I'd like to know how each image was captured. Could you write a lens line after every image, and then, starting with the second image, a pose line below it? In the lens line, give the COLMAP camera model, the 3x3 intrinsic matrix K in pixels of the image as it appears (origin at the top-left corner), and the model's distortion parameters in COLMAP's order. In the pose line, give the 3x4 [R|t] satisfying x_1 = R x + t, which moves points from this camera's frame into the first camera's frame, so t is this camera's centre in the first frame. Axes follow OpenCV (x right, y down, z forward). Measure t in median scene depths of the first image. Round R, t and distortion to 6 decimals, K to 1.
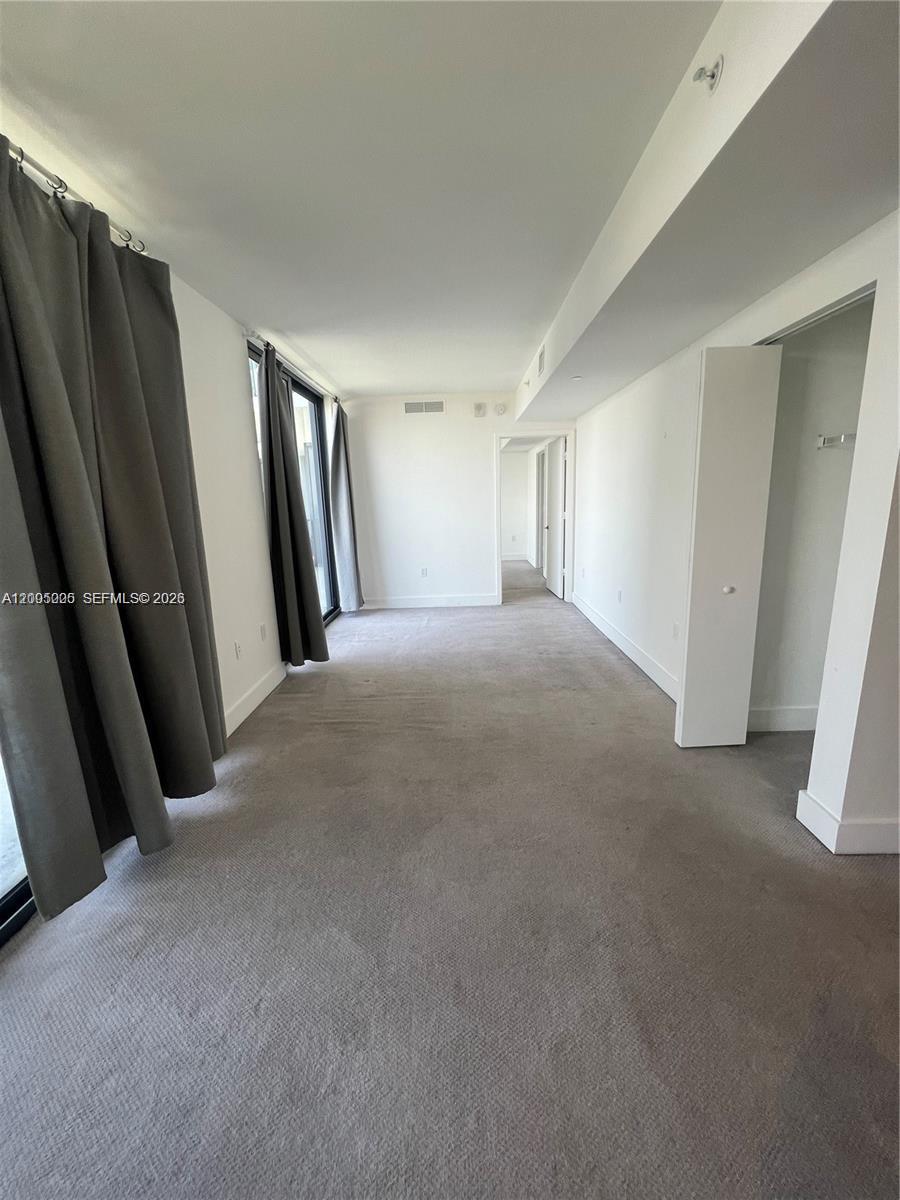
lens RADIAL K [[484.0, 0, 449.4], [0, 484.0, 597.7], [0, 0, 1]] dist [-0.002887, -0.000157]
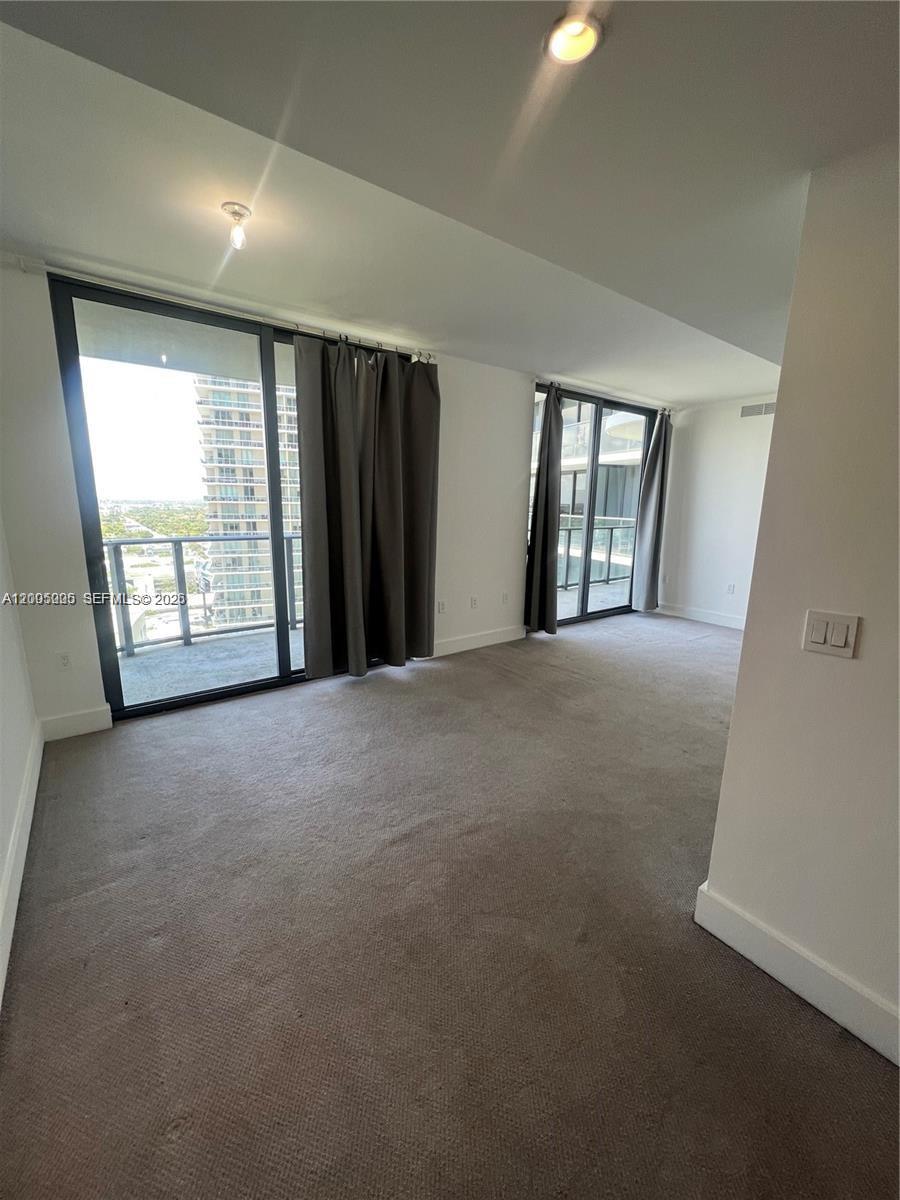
lens RADIAL K [[489.8, 0, 454.3], [0, 489.8, 598.5], [0, 0, 1]] dist [0.001727, 0.000107]
pose [[0.606057, 0.198467, -0.770264, 0.605036], [-0.199336, 0.975367, 0.094473, -0.029693], [0.770039, 0.096285, 0.630689, 0.011247]]
